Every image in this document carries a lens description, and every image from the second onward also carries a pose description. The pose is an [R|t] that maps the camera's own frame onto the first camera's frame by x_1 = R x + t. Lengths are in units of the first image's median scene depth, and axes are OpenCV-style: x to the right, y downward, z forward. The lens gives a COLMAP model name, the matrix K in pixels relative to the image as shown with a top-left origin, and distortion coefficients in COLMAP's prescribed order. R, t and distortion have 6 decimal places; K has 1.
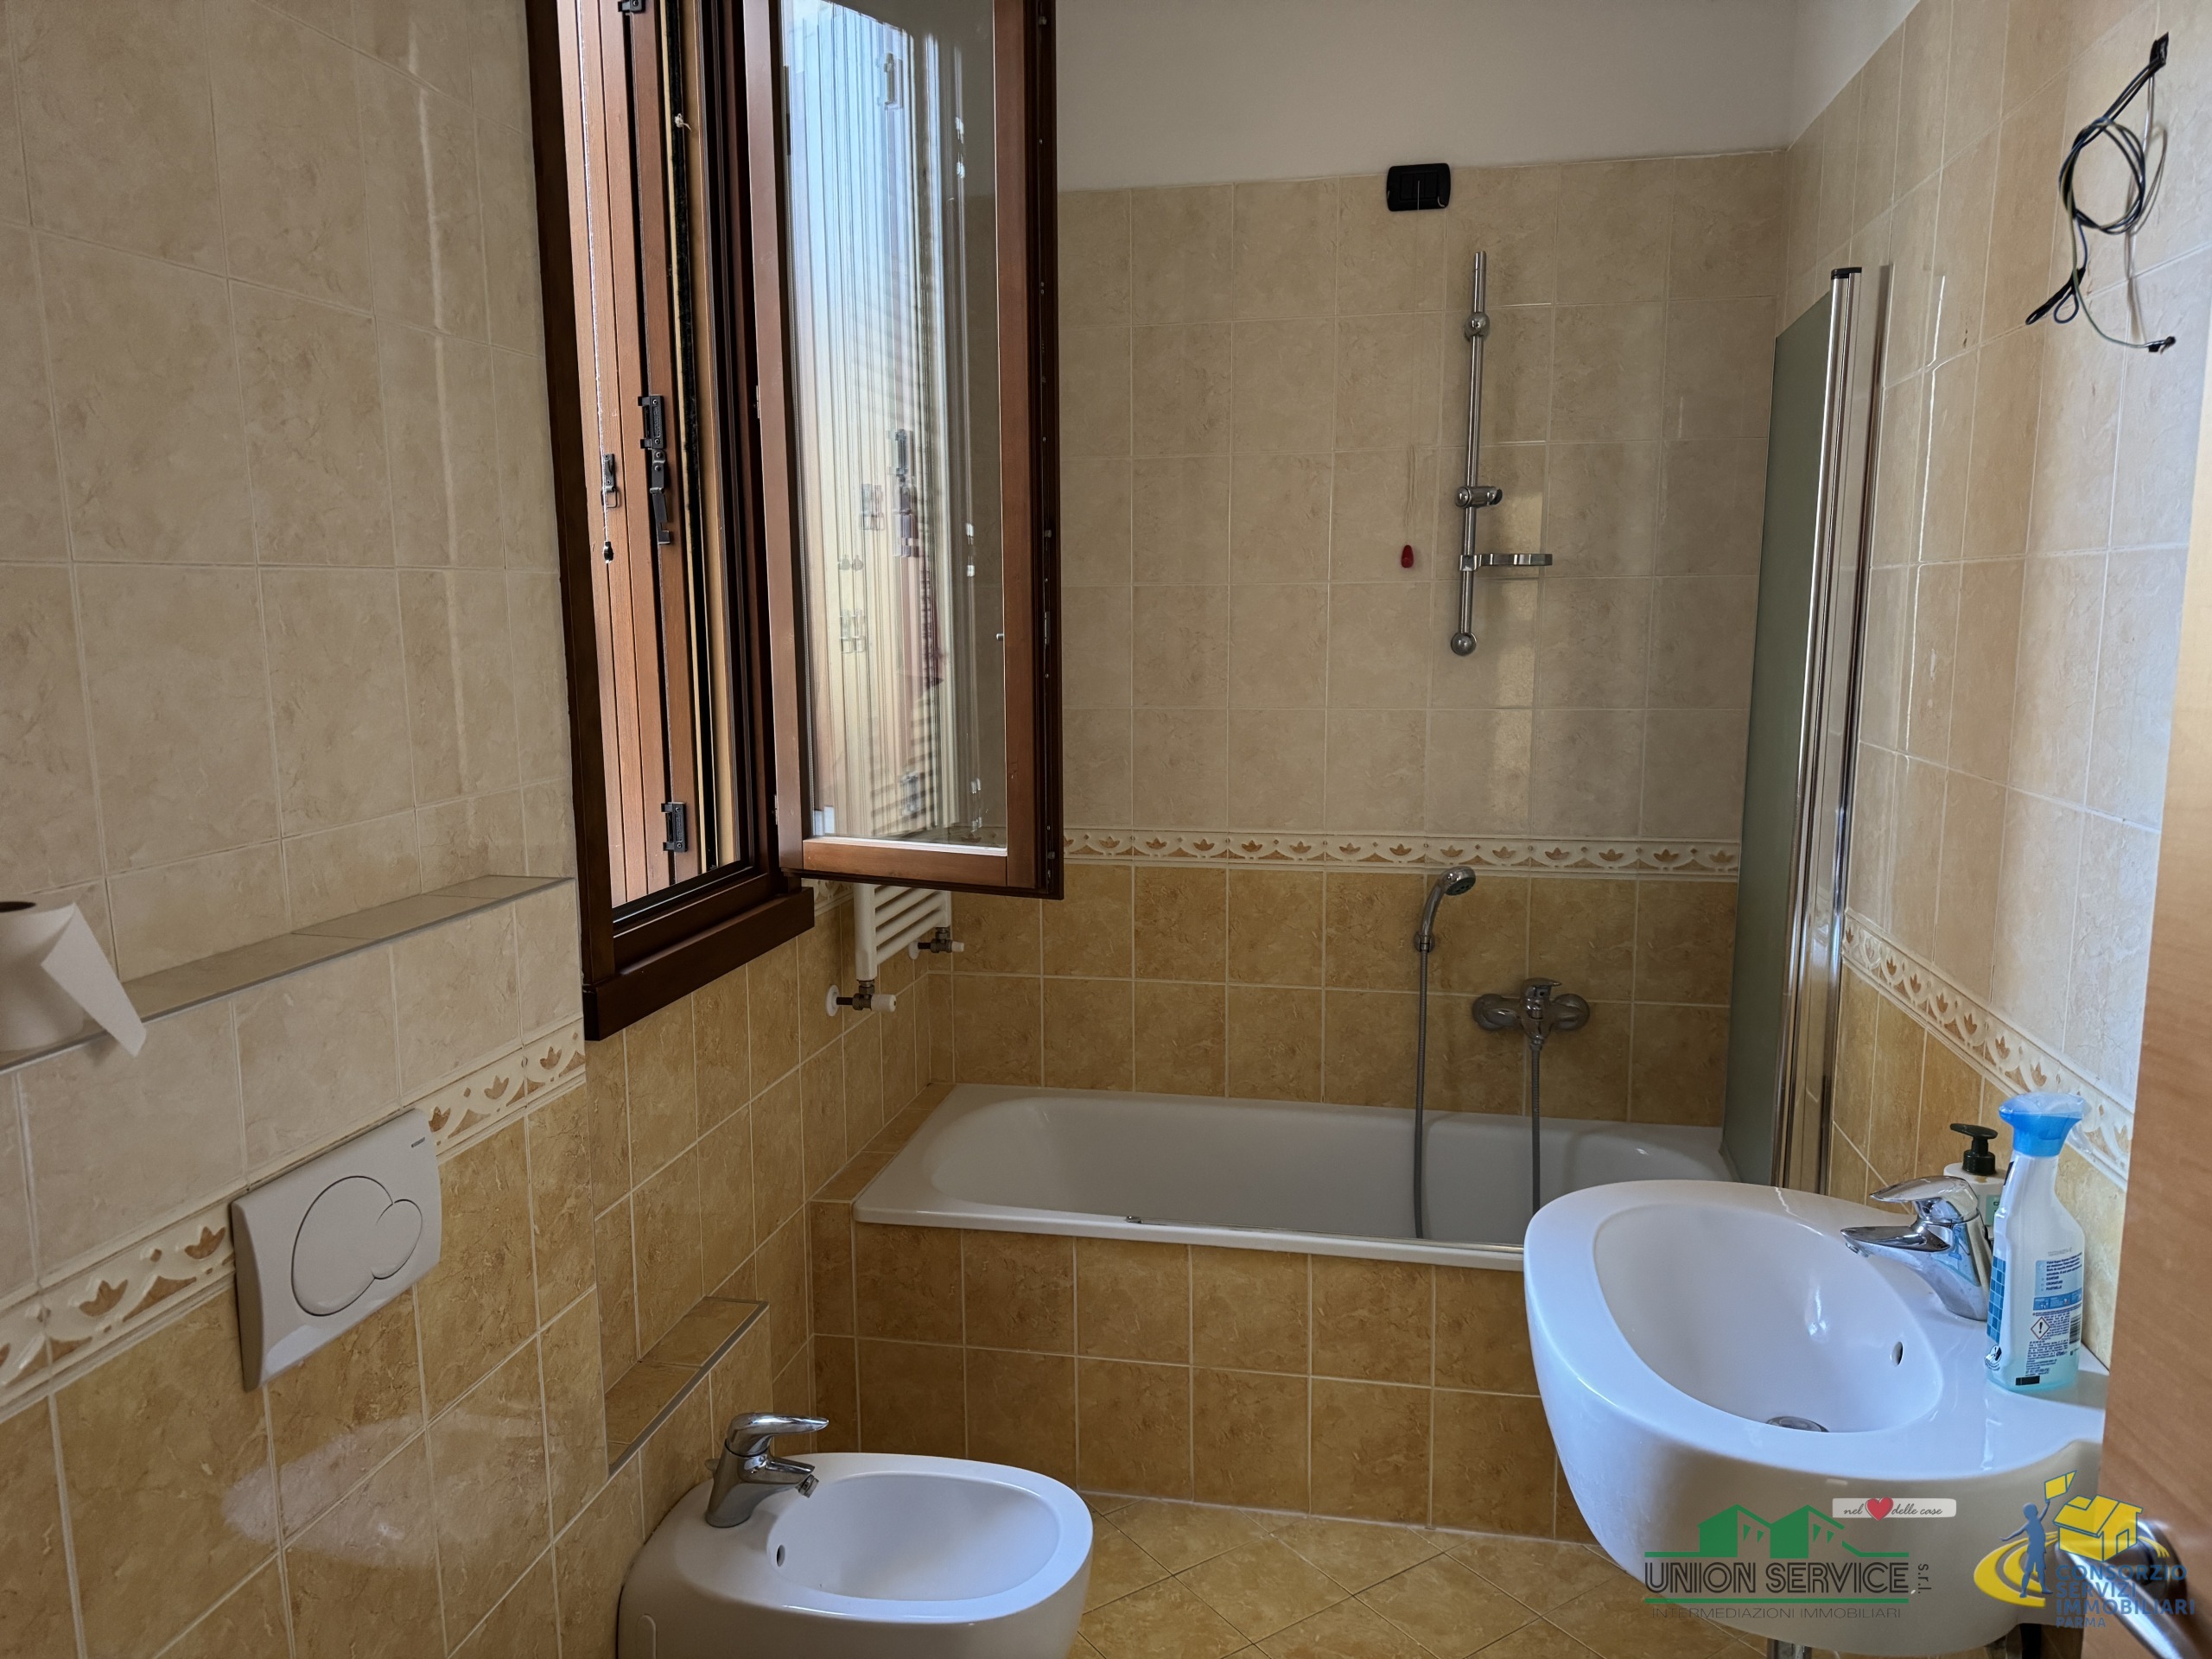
lens RADIAL K [[1552.4, 0, 1110.6], [0, 1552.4, 827.7], [0, 0, 1]] dist [0.035586, -0.019433]
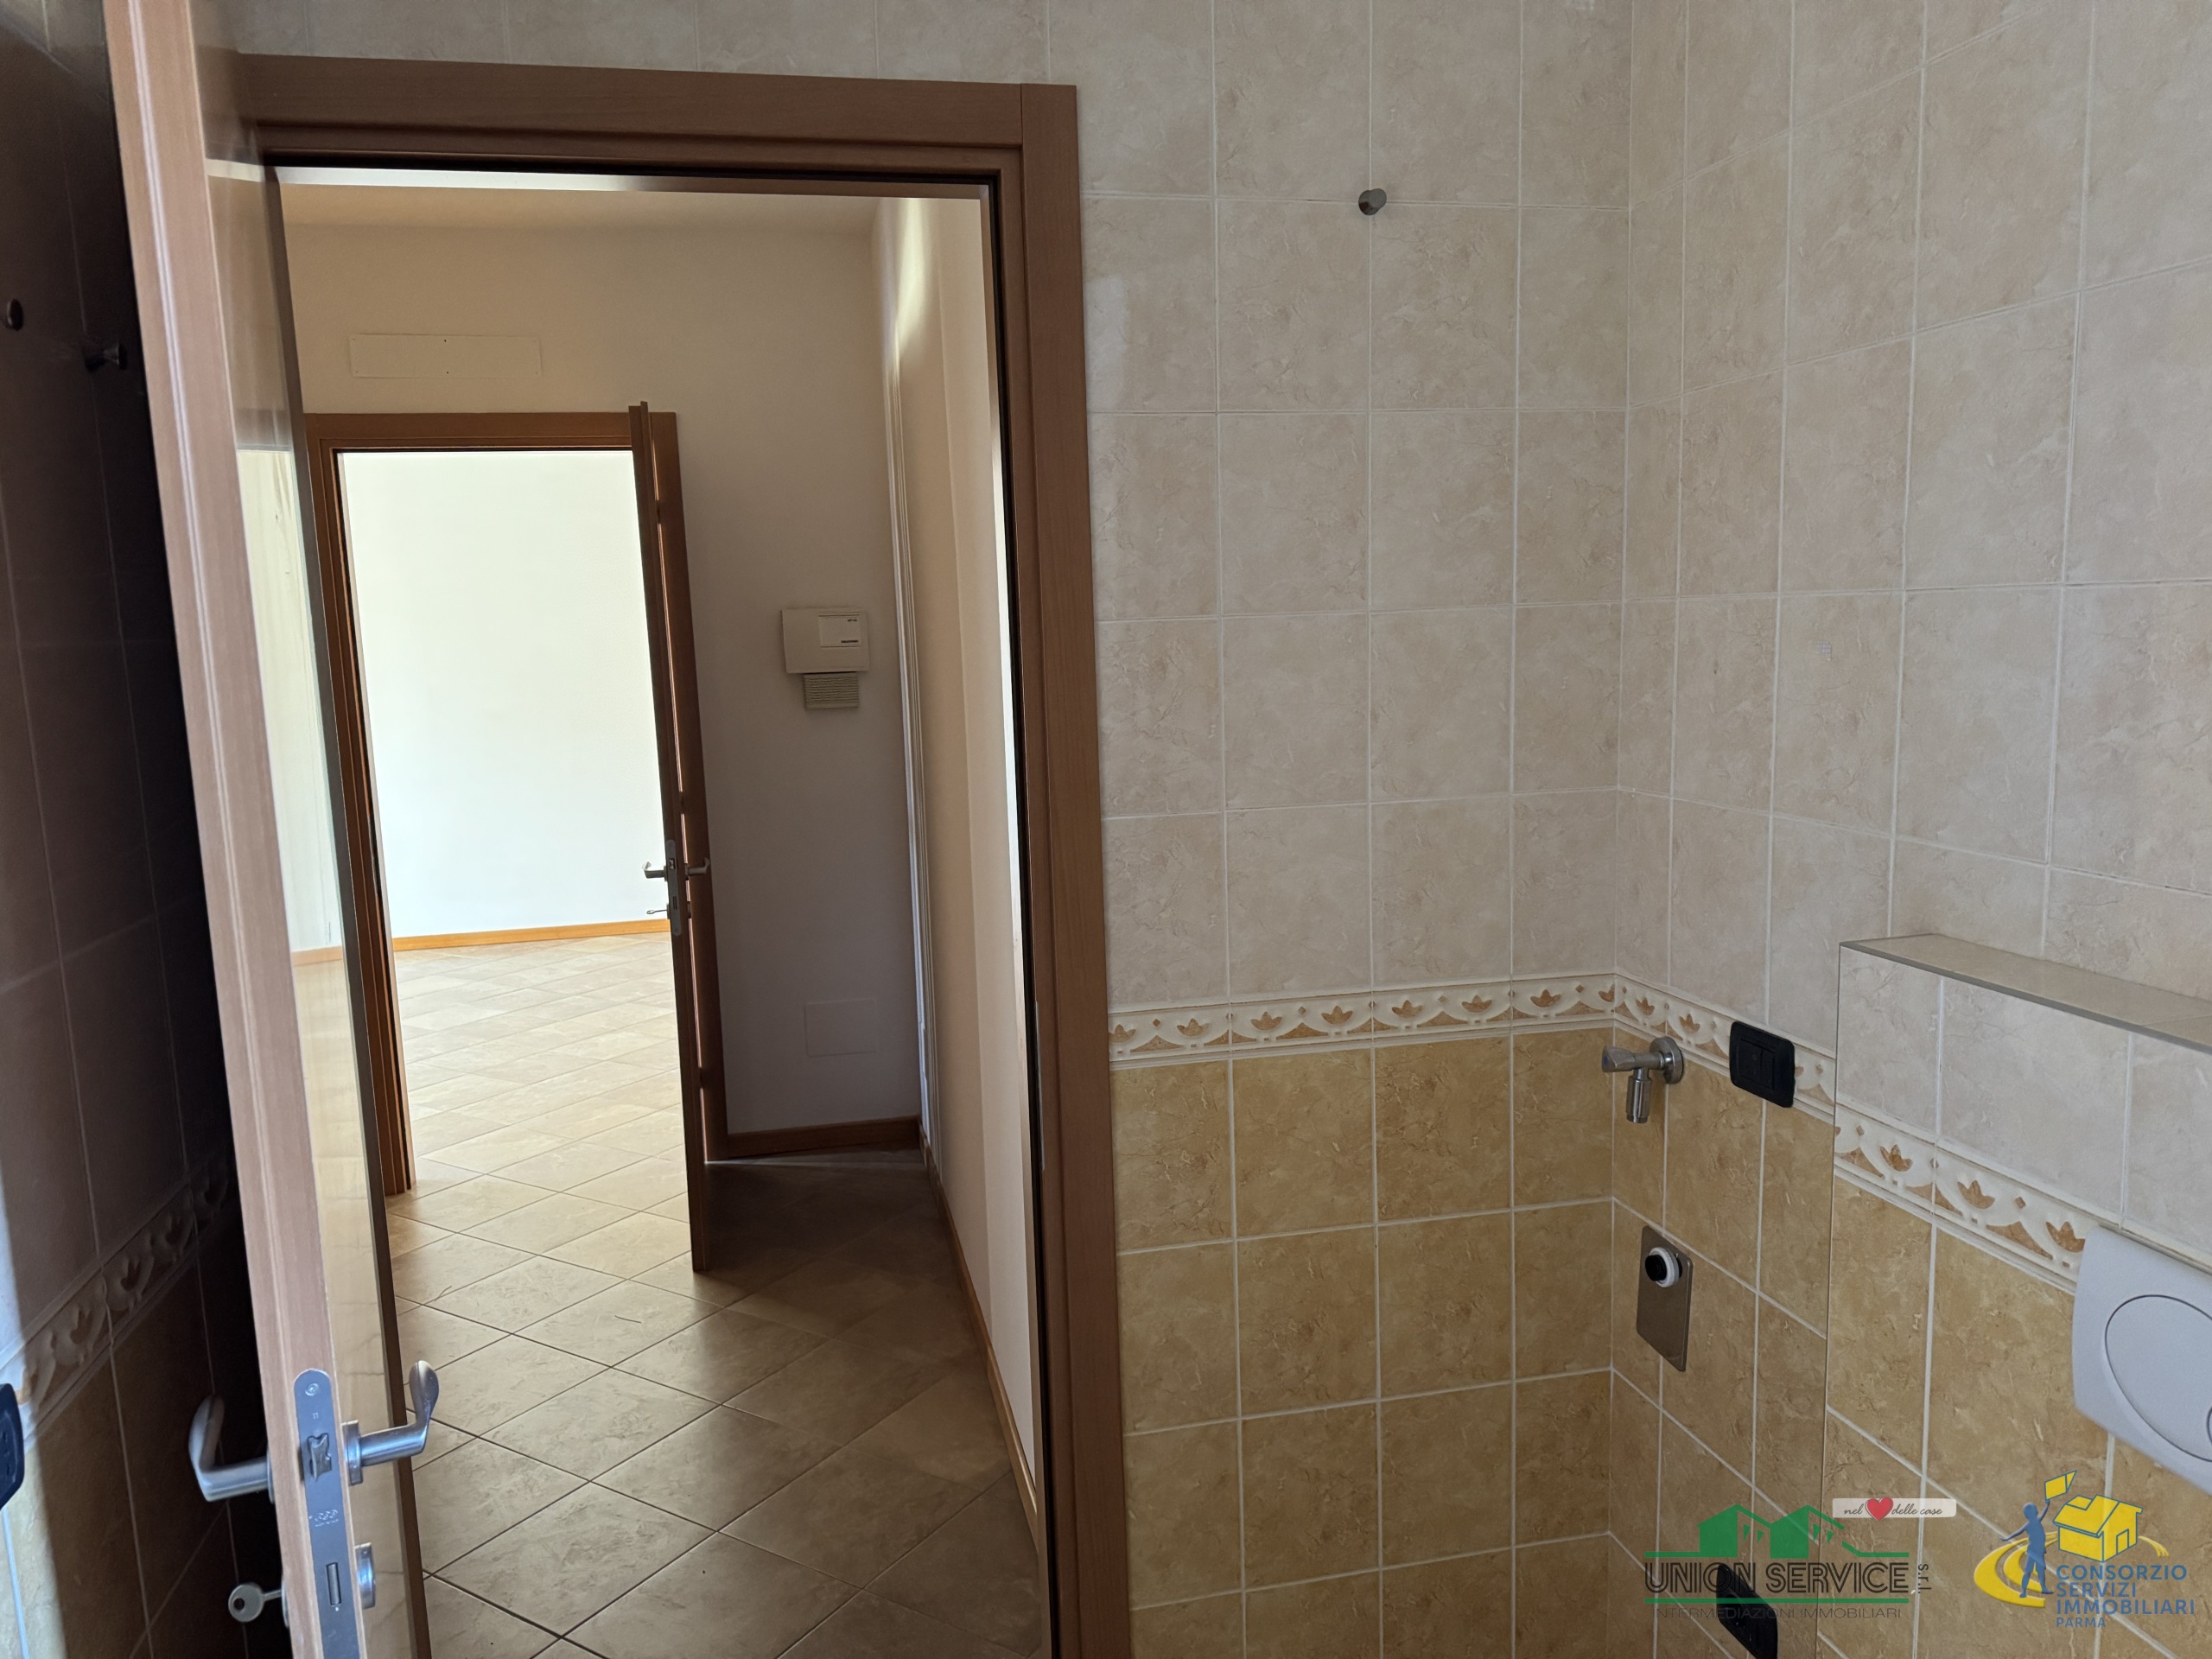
lens RADIAL K [[1552.4, 0, 1110.0], [0, 1552.4, 837.3], [0, 0, 1]] dist [0.035586, -0.019433]
pose [[-0.925980, 0.099817, -0.364140, 0.360126], [-0.004702, 0.961299, 0.275466, -0.274932], [0.377544, 0.256788, -0.889675, 1.679007]]
